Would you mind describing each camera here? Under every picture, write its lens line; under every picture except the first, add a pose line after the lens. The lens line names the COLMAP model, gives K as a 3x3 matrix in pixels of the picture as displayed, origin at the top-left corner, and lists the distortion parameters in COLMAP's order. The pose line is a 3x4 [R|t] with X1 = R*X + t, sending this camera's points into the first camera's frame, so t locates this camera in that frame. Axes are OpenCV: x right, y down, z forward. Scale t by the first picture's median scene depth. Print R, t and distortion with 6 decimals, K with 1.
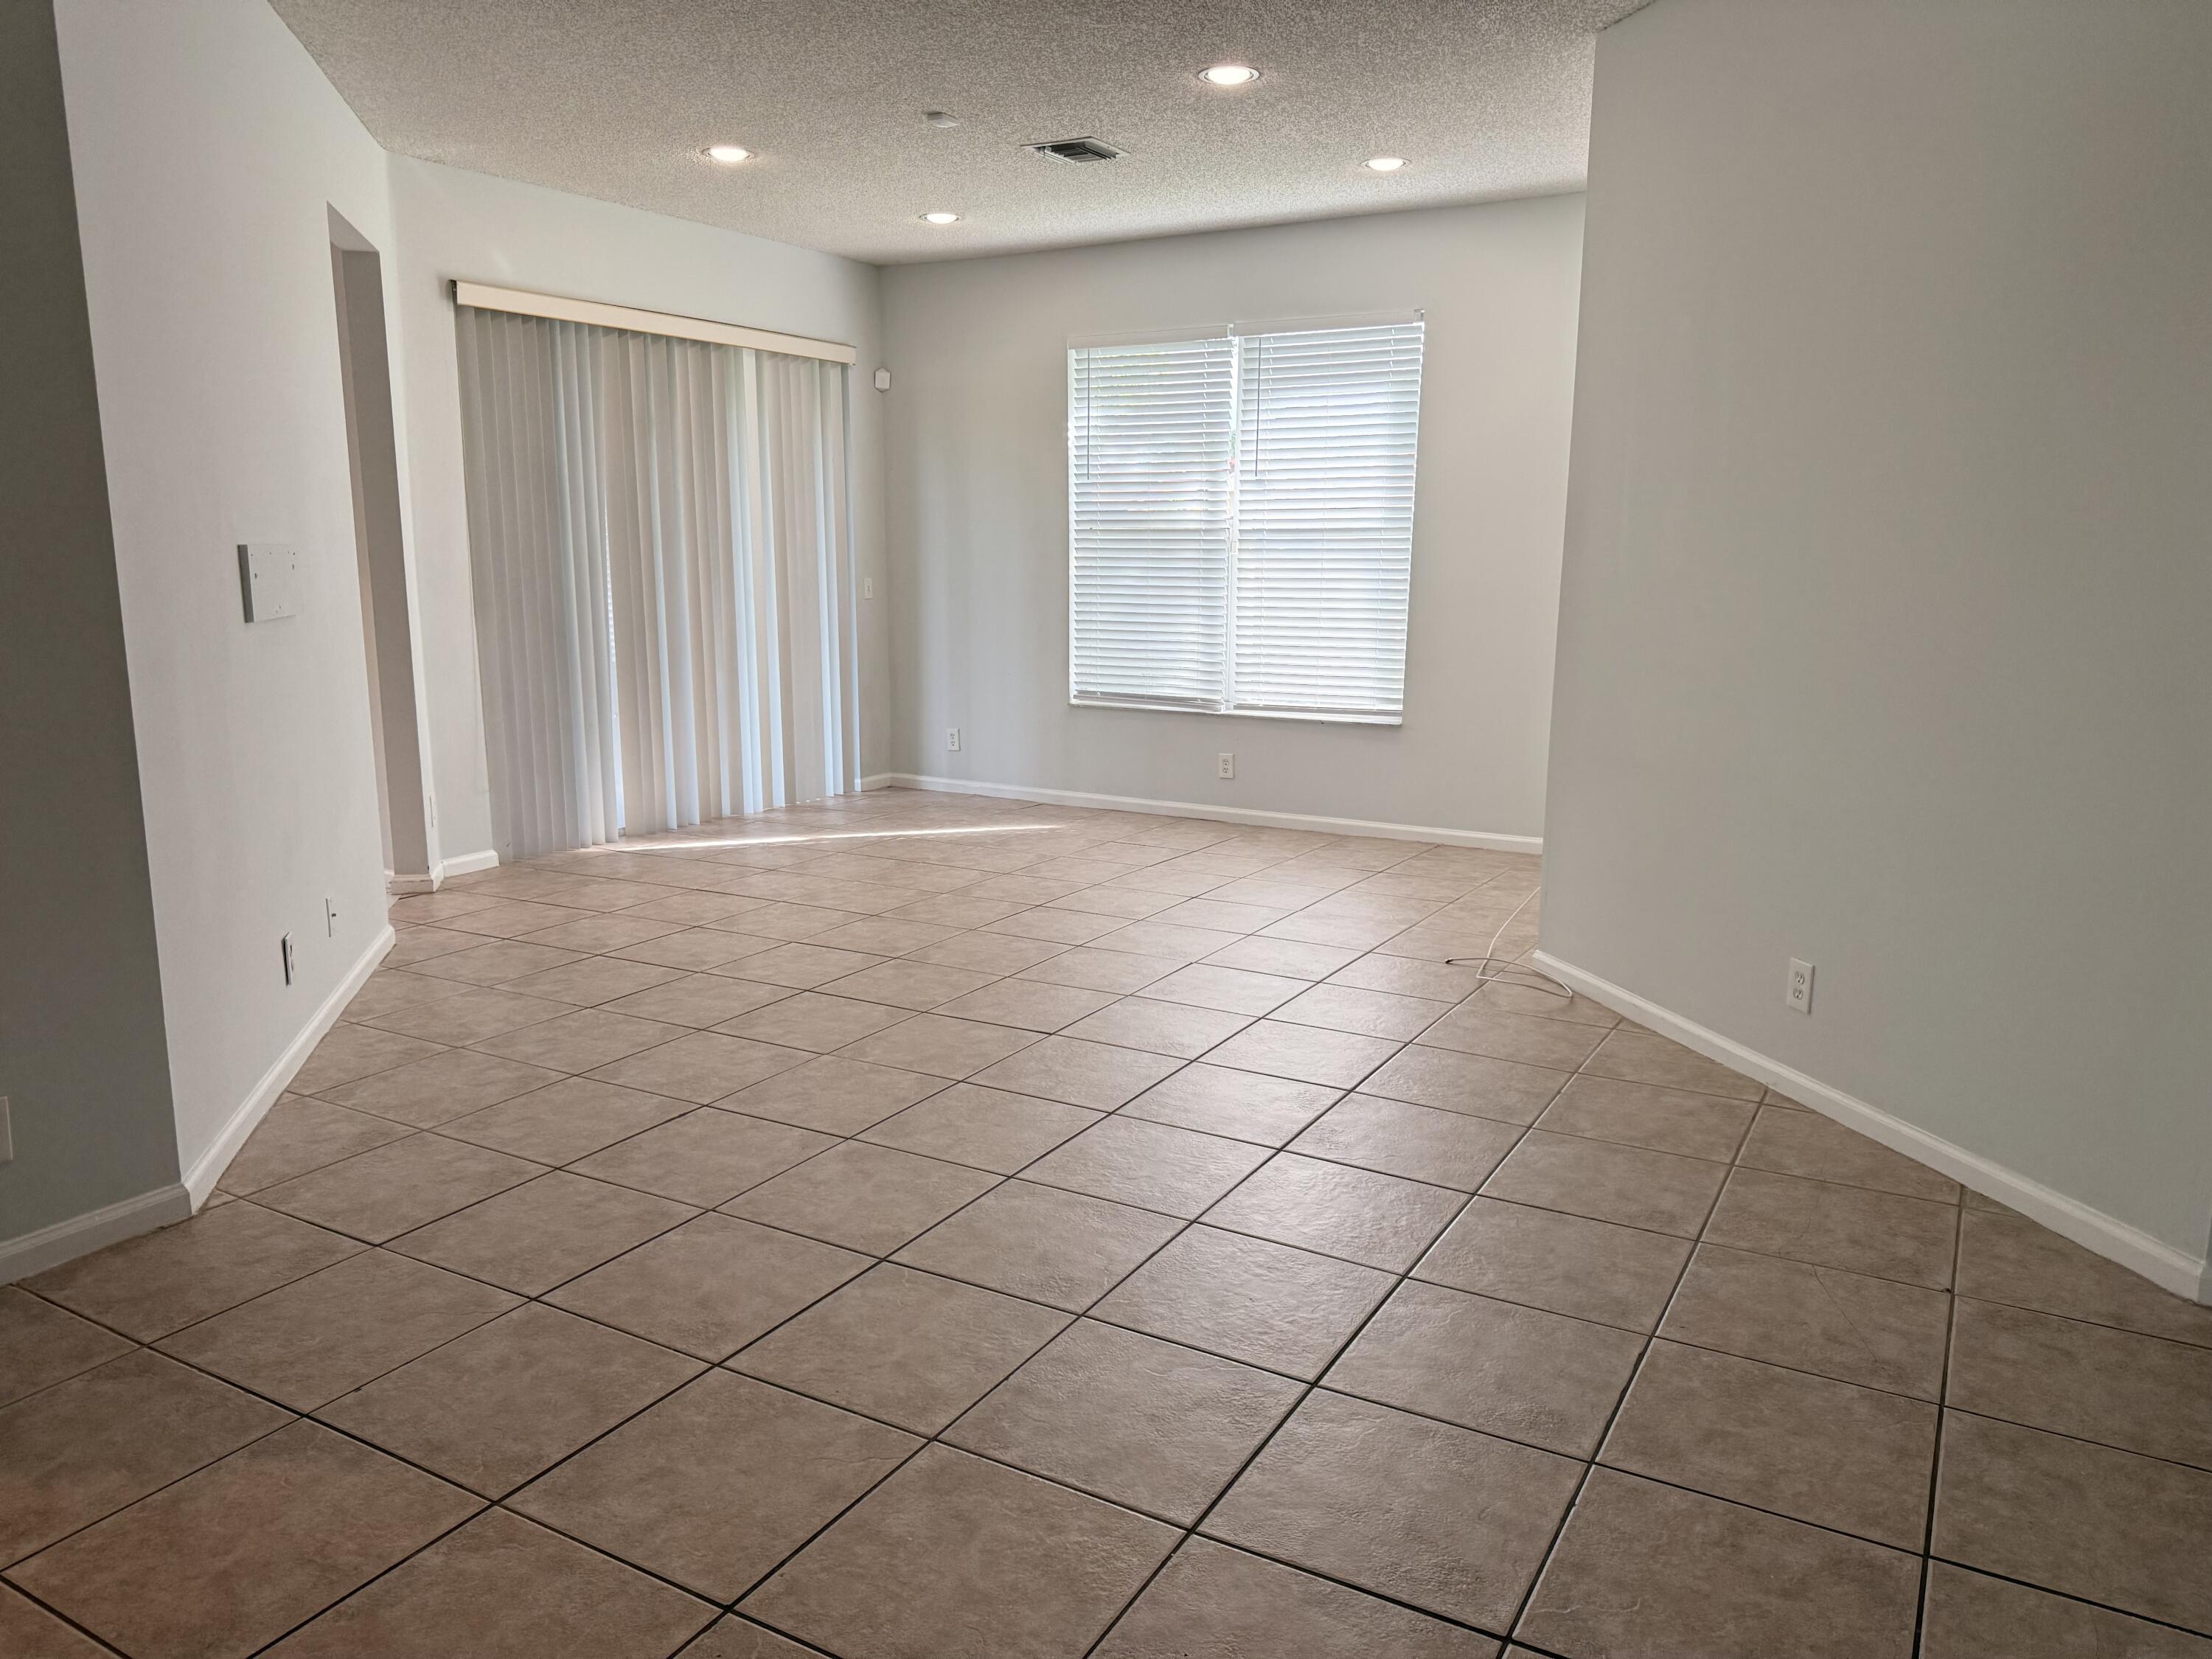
lens RADIAL K [[1559.5, 0, 1101.8], [0, 1559.5, 845.5], [0, 0, 1]] dist [0.019634, -0.007113]
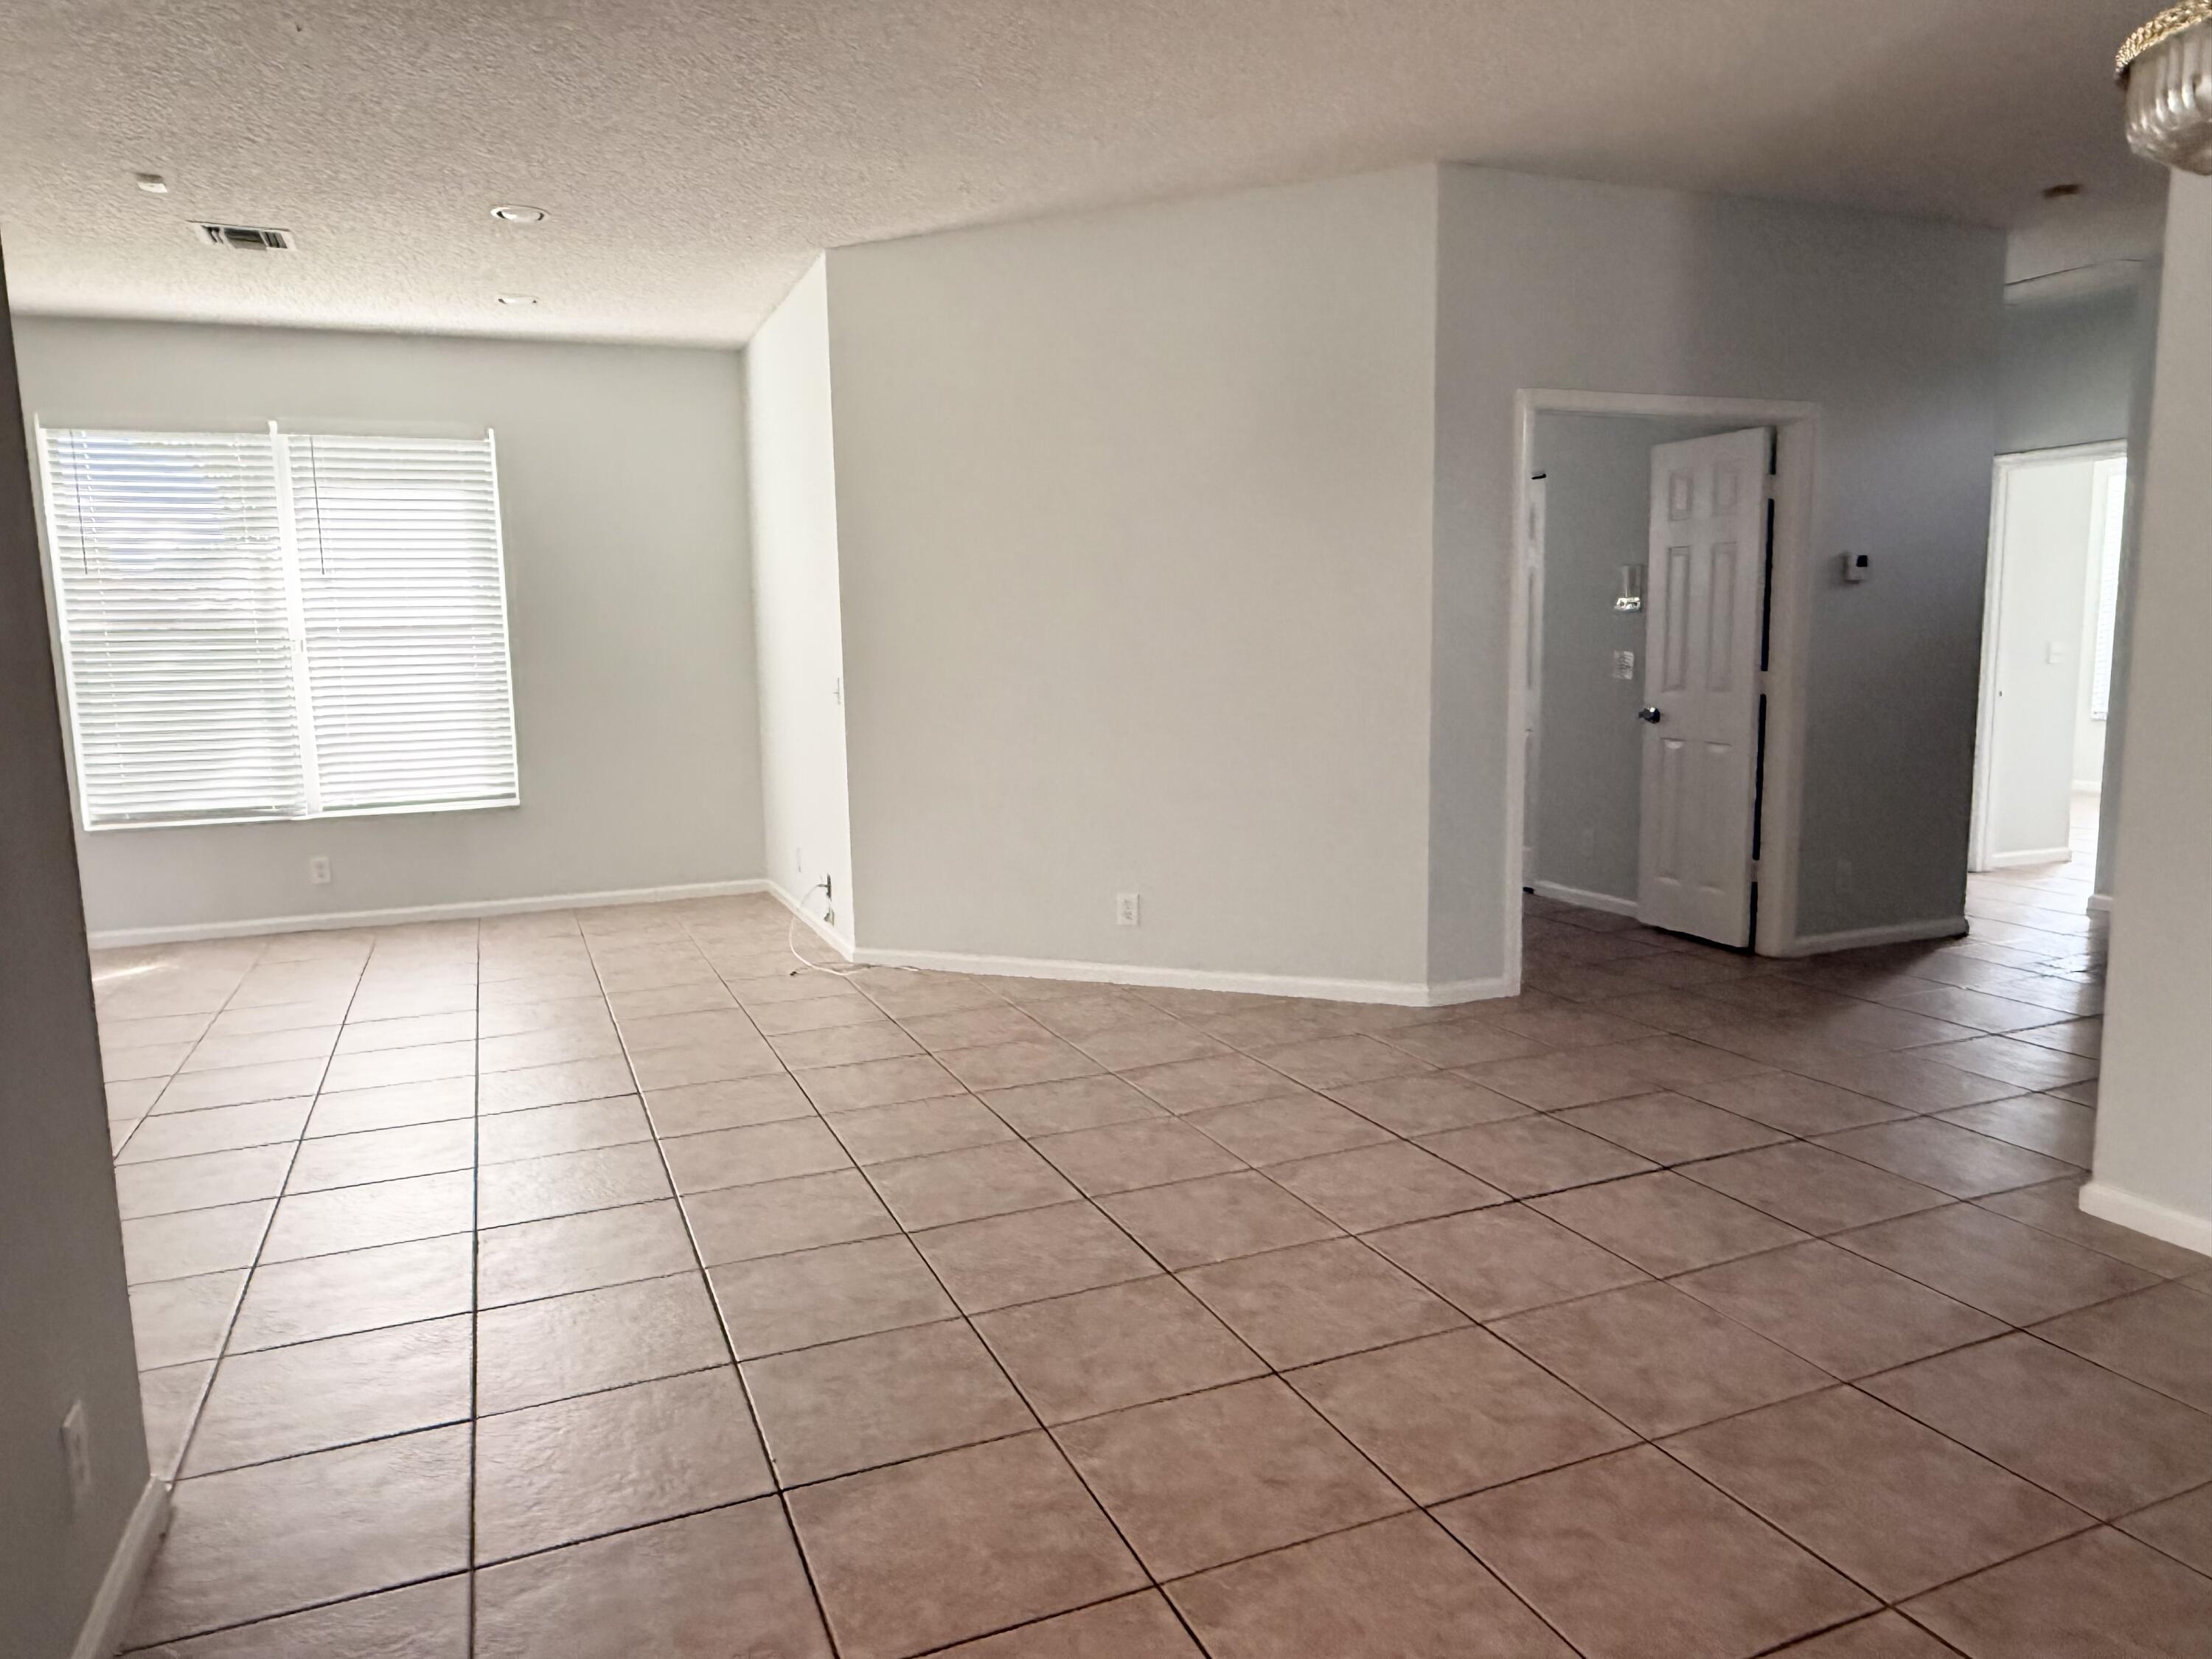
lens RADIAL K [[1468.0, 0, 1106.9], [0, 1468.0, 808.5], [0, 0, 1]] dist [0.000998, -0.002689]
pose [[0.596533, -0.111524, 0.794802, -0.368852], [0.175539, 0.984452, 0.006385, -0.010659], [-0.783156, 0.135710, 0.606835, 0.073815]]
